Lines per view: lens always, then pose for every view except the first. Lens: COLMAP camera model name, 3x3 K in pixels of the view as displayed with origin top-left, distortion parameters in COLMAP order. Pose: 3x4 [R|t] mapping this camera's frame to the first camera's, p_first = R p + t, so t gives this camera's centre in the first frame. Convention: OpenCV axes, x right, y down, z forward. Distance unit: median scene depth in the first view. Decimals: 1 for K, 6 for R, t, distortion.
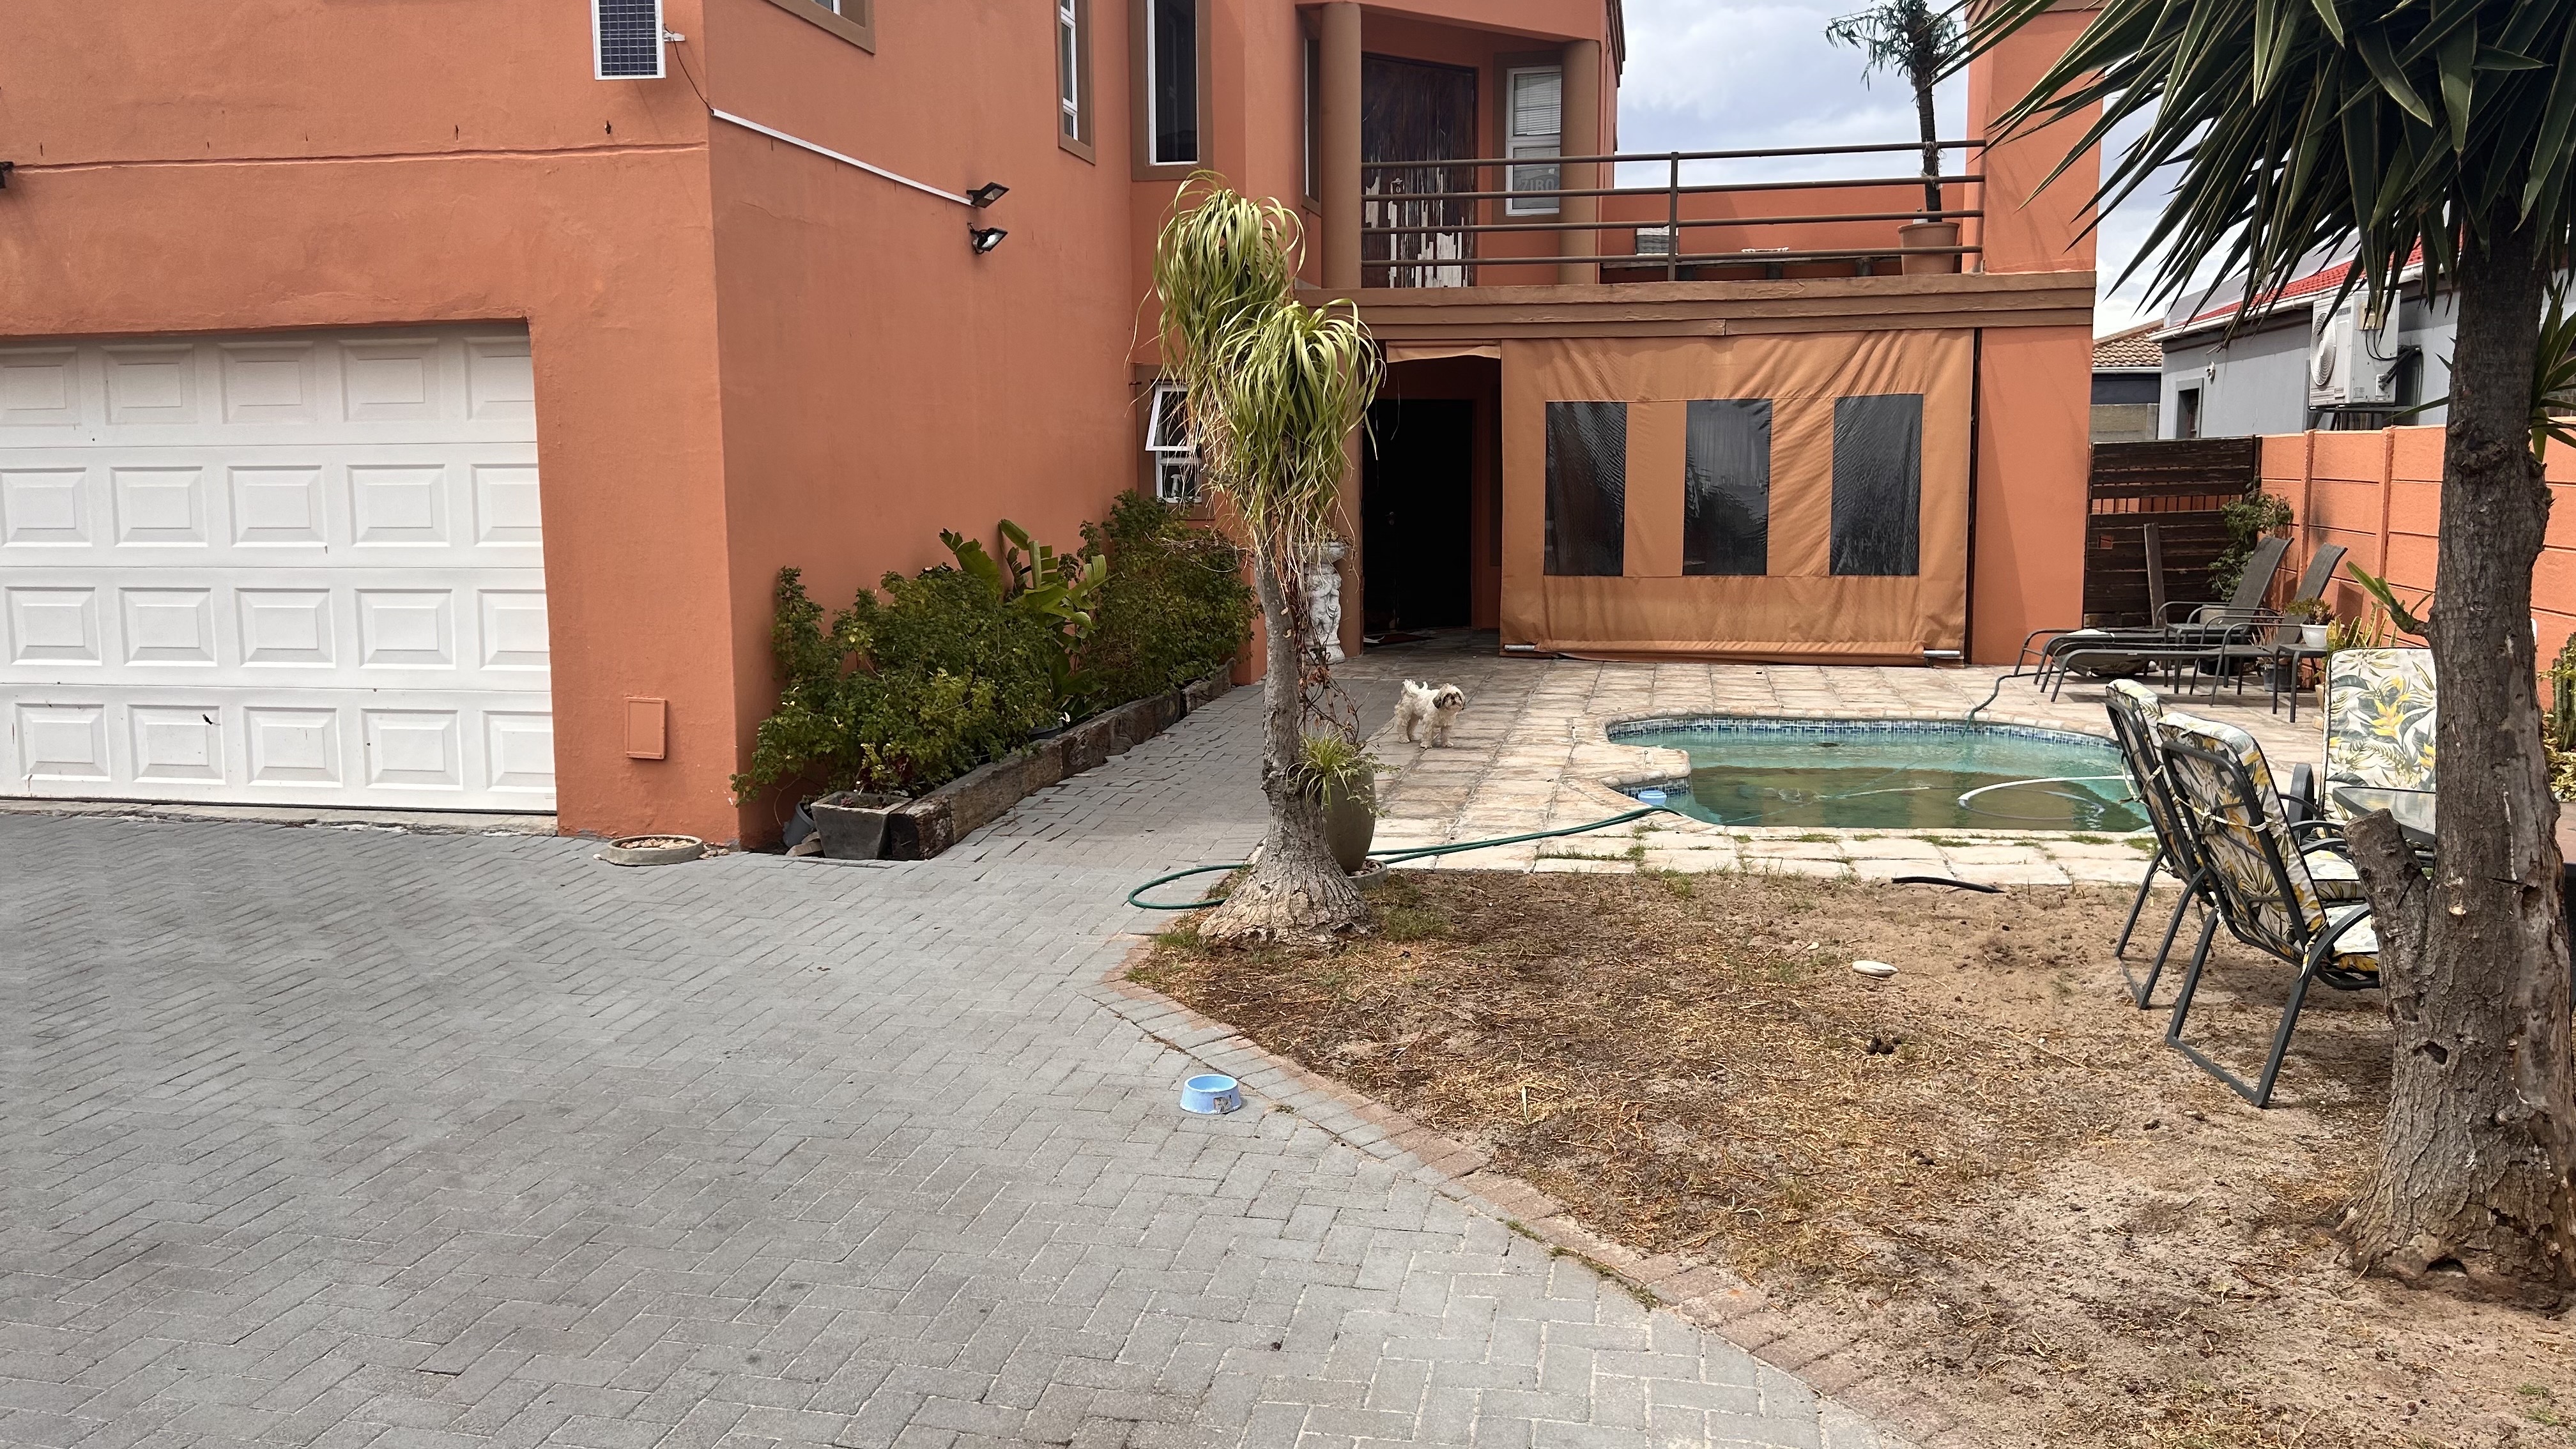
lens RADIAL K [[1907.8, 0, 1288.0], [0, 1907.8, 724.5], [0, 0, 1]] dist [0.046970, -0.059054]
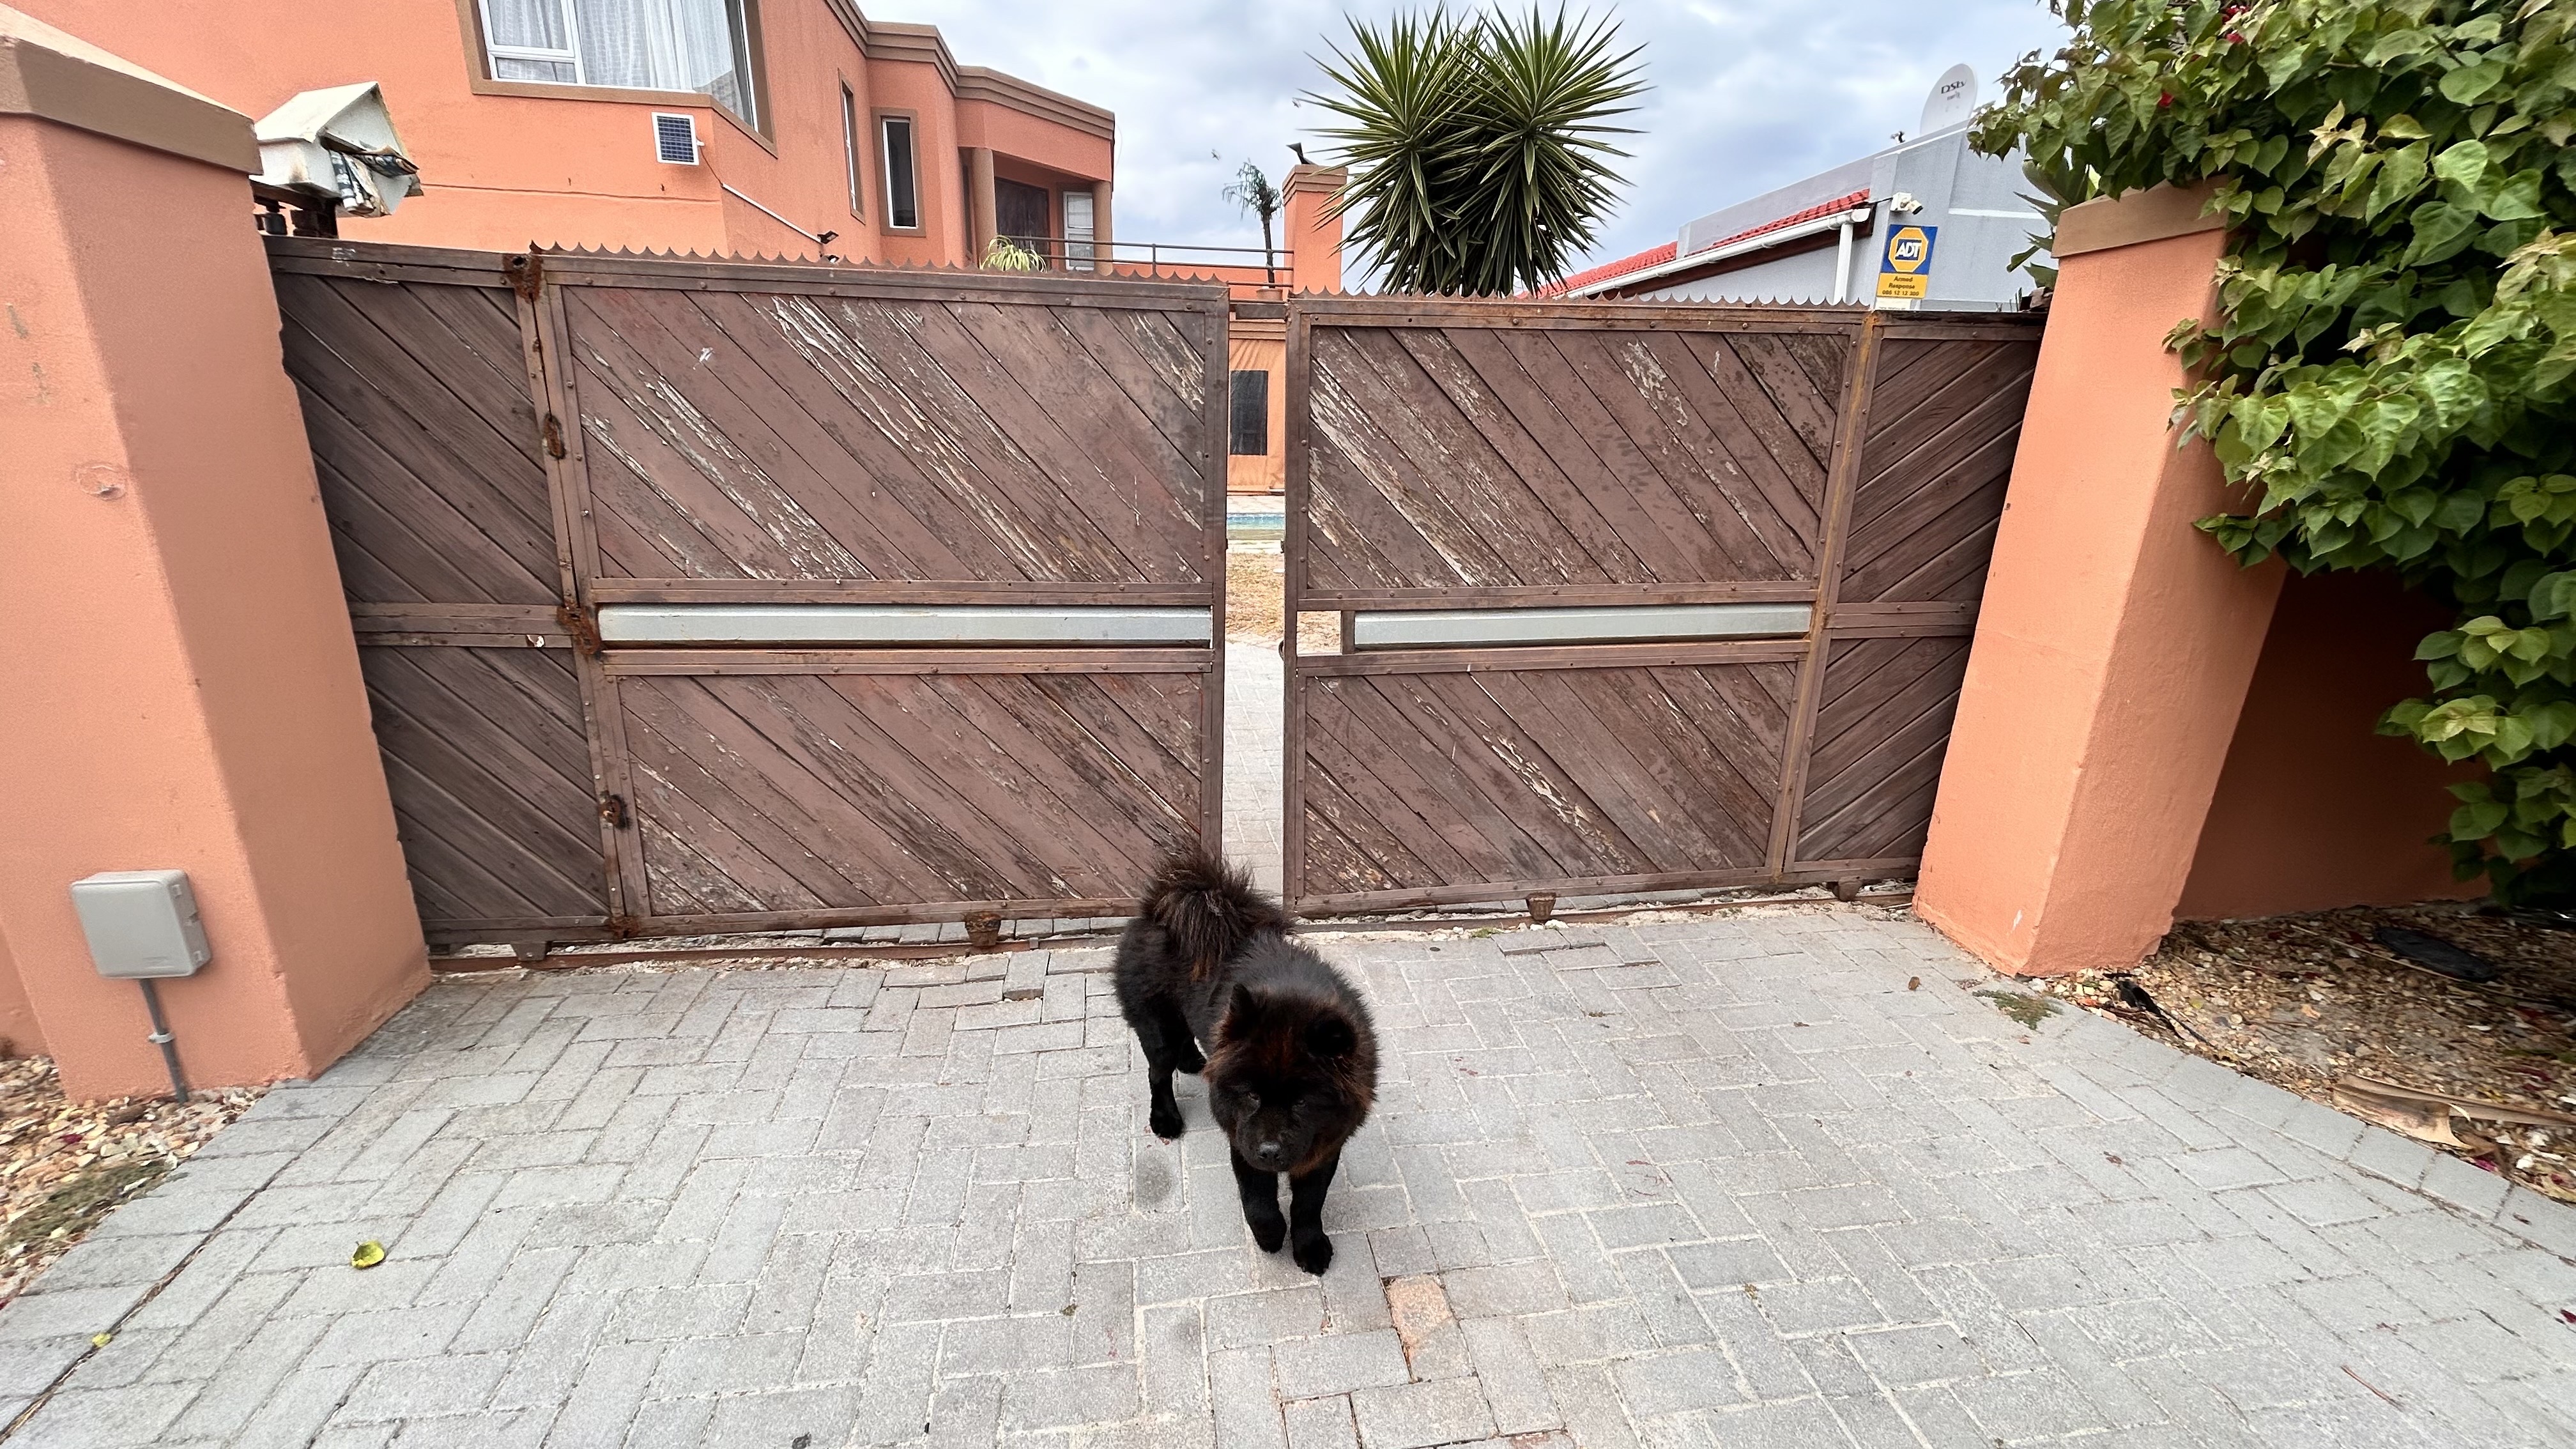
lens RADIAL K [[1030.3, 0, 1288.0], [0, 1030.3, 724.5], [0, 0, 1]] dist [-0.006859, 0.005481]
pose [[0.936343, -0.072994, 0.343413, -0.085535], [0.021091, 0.988076, 0.152512, 0.050821], [-0.350451, -0.135561, 0.926718, -0.160245]]
